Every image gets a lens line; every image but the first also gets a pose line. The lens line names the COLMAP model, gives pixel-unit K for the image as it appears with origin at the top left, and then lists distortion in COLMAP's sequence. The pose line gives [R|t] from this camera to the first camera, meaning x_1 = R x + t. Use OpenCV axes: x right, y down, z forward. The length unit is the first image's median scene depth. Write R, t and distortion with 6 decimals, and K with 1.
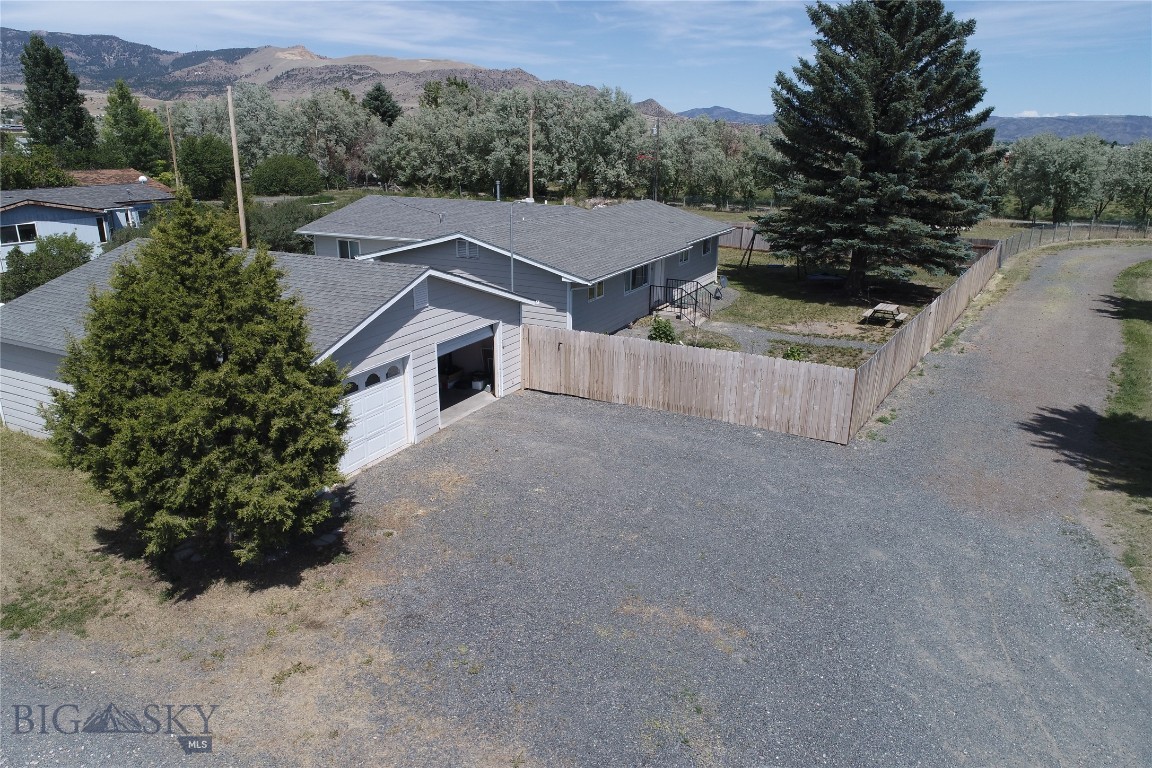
lens RADIAL K [[771.9, 0, 576.0], [0, 771.9, 384.0], [0, 0, 1]] dist [-0.003477, 0.000186]
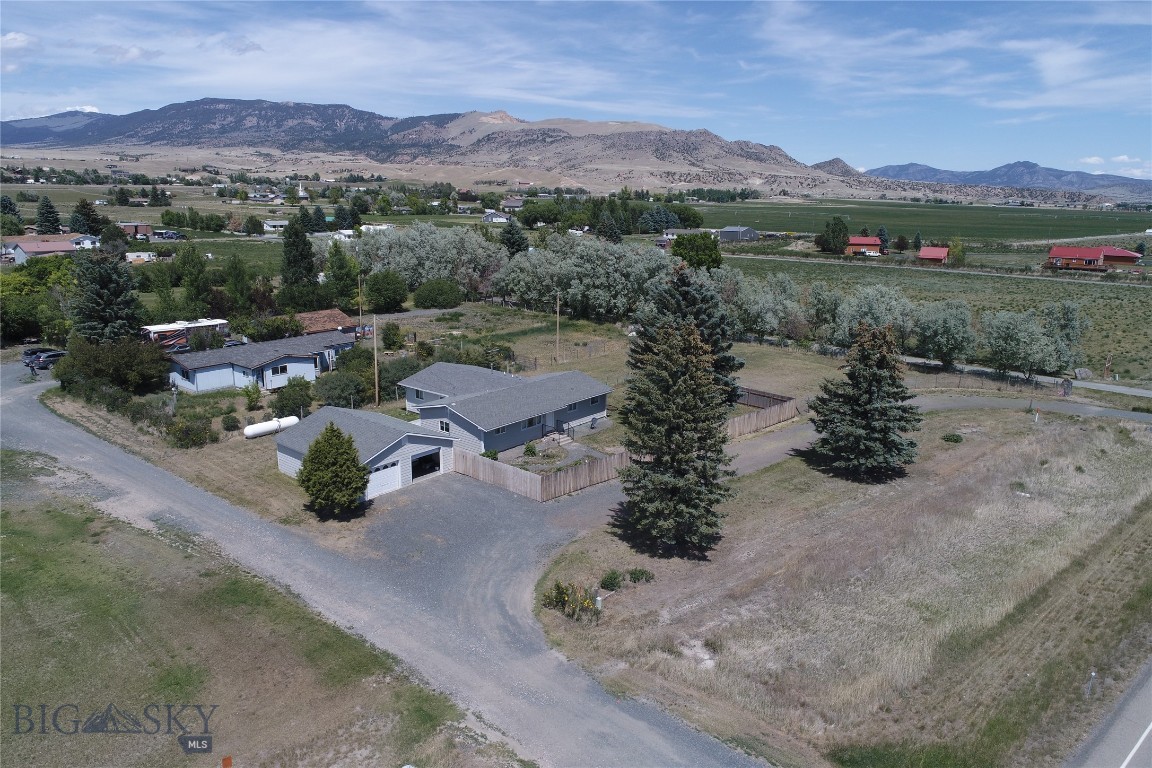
lens RADIAL K [[771.9, 0, 576.0], [0, 771.9, 384.0], [0, 0, 1]] dist [-0.003477, 0.000186]
pose [[0.974081, 0.060187, -0.218044, 1.011593], [-0.074685, 0.995468, -0.058862, -0.187947], [0.213513, 0.073621, 0.974162, -1.688150]]
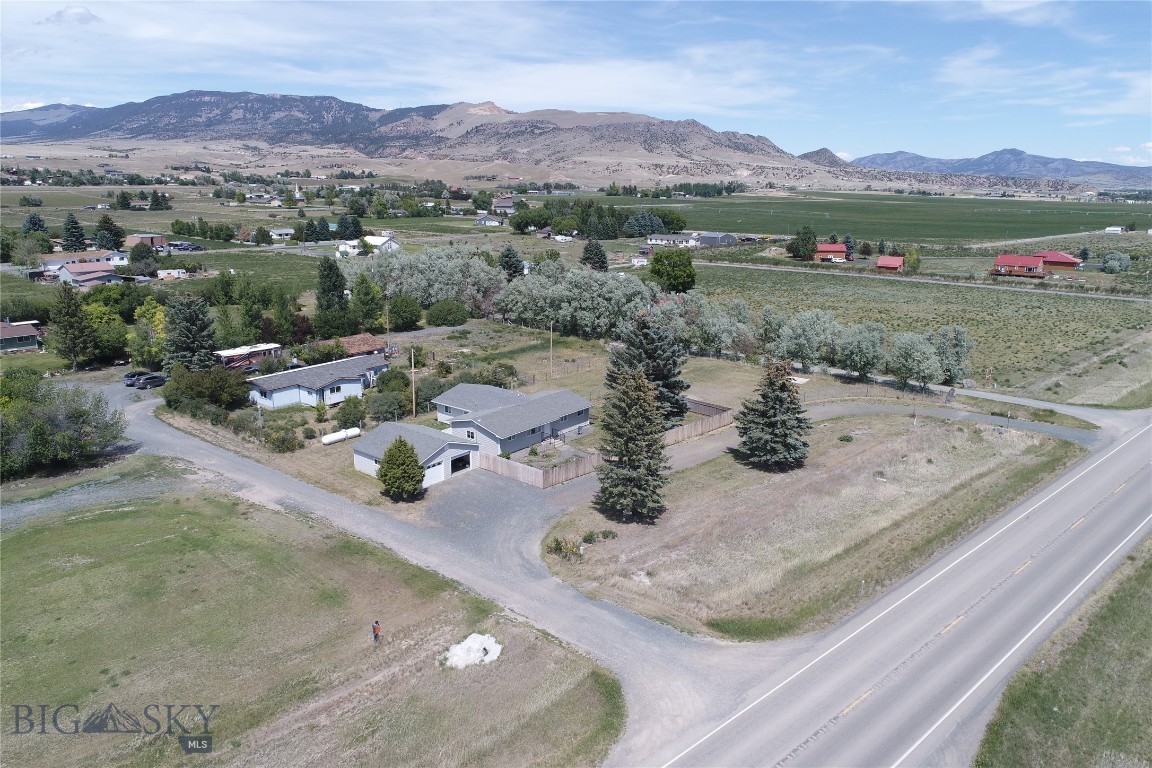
lens RADIAL K [[771.9, 0, 576.0], [0, 771.9, 384.0], [0, 0, 1]] dist [-0.003477, 0.000186]
pose [[0.977110, 0.053168, -0.205986, 1.268089], [-0.064249, 0.996804, -0.047481, -0.279129], [0.202803, 0.059629, 0.977402, -2.862589]]
